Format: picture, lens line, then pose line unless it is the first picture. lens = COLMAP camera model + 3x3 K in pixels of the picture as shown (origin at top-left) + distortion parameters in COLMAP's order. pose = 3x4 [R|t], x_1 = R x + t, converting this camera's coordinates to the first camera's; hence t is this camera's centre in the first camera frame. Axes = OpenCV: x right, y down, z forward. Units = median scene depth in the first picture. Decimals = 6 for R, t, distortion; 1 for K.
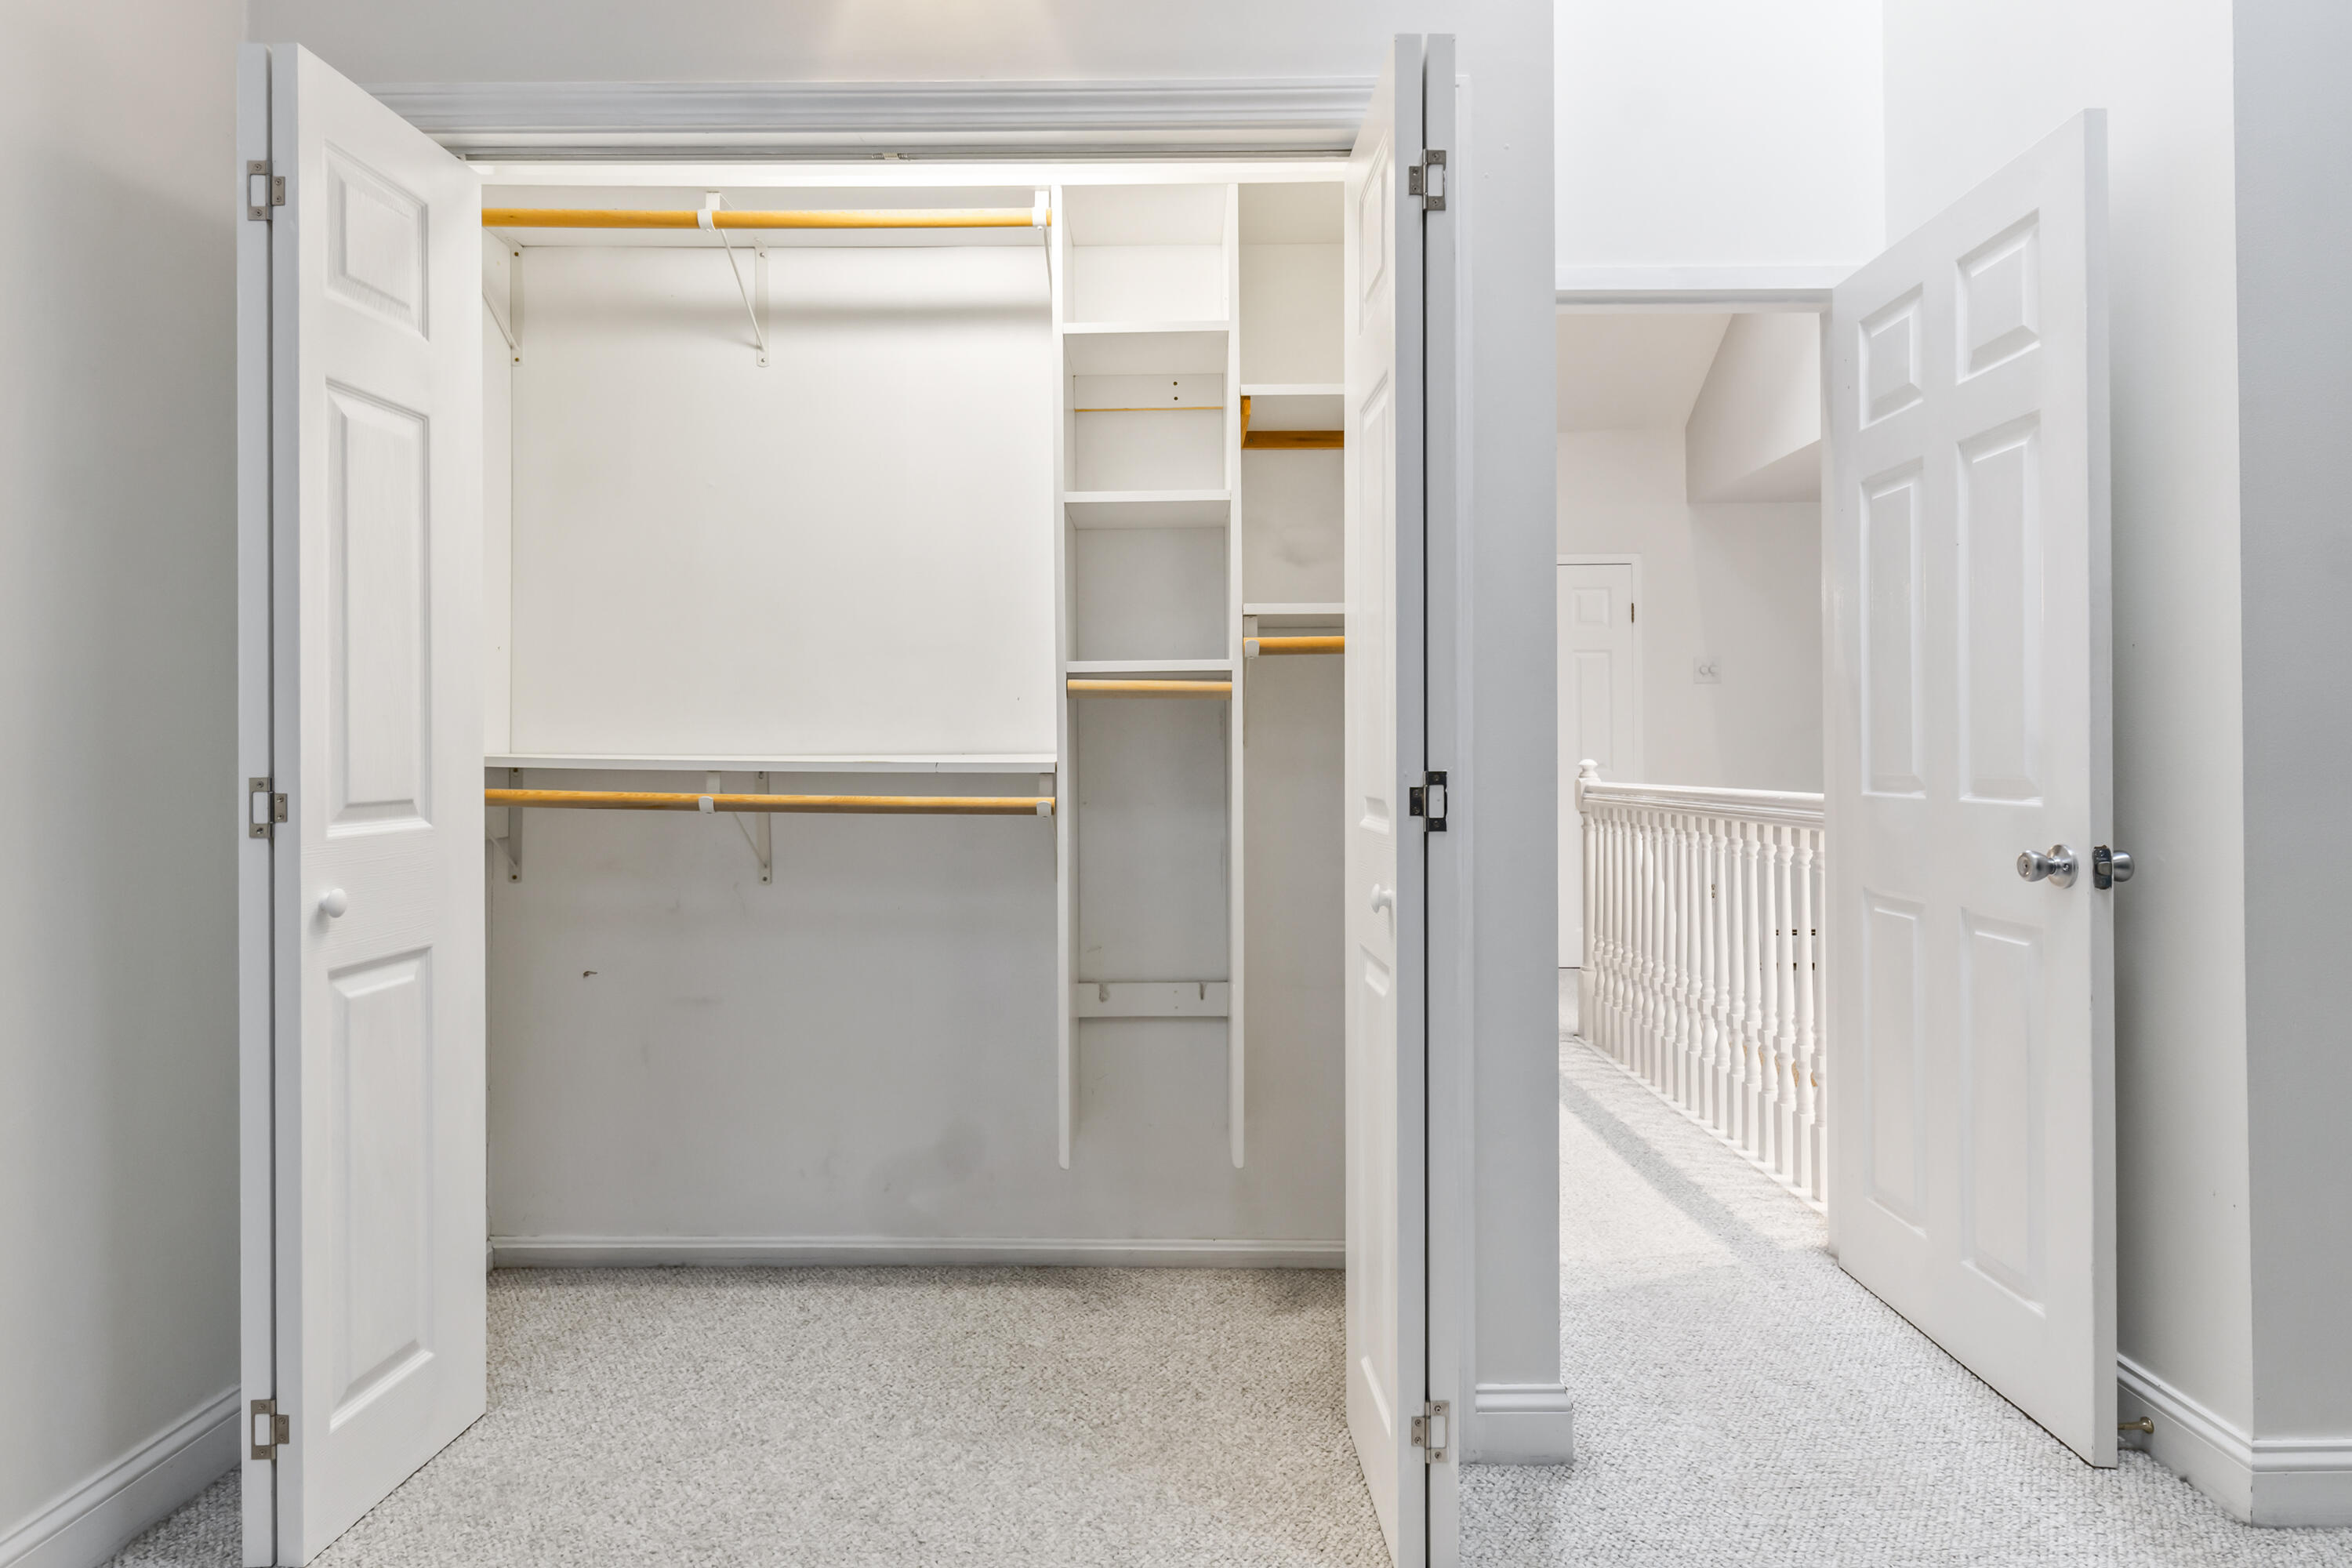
lens RADIAL K [[1269.2, 0, 1177.8], [0, 1269.2, 730.3], [0, 0, 1]] dist [-0.019307, 0.000408]
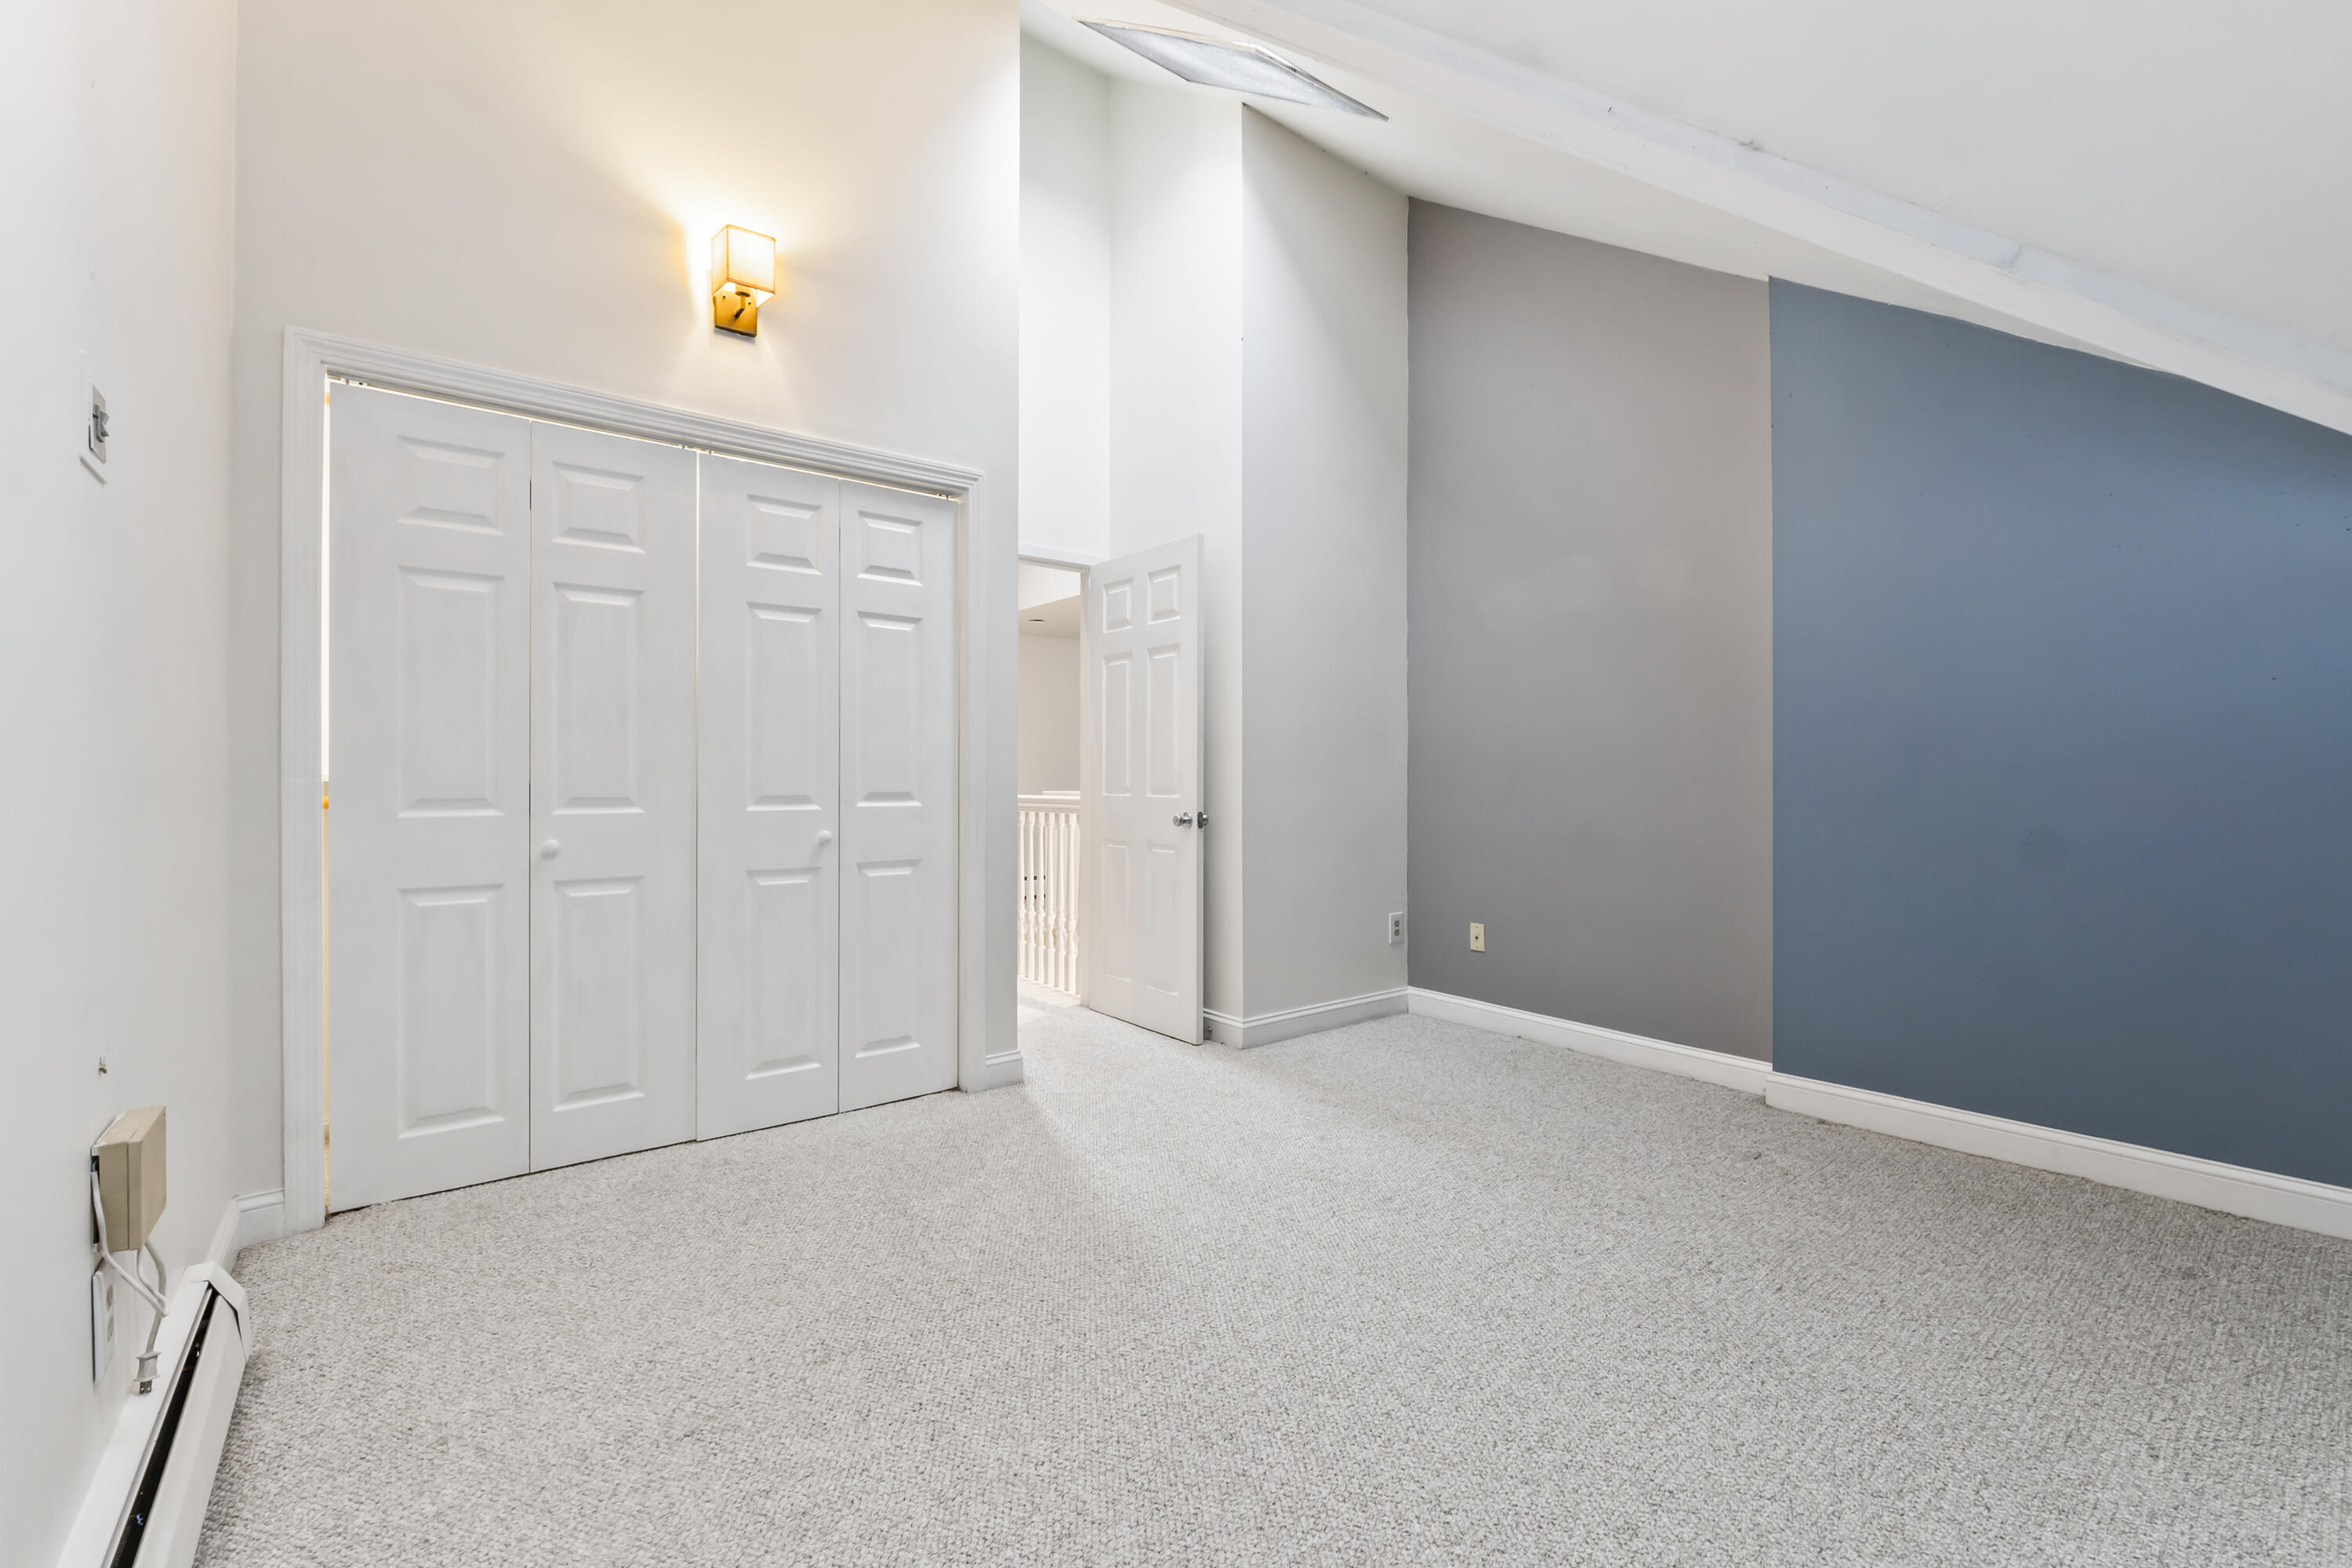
lens RADIAL K [[985.8, 0, 1160.8], [0, 985.8, 779.2], [0, 0, 1]] dist [-0.011159, -0.000073]
pose [[0.784596, 0.000662, 0.620006, -0.604988], [-0.006788, 0.999949, 0.007524, 0.006565], [-0.619970, -0.010112, 0.784561, -0.568942]]
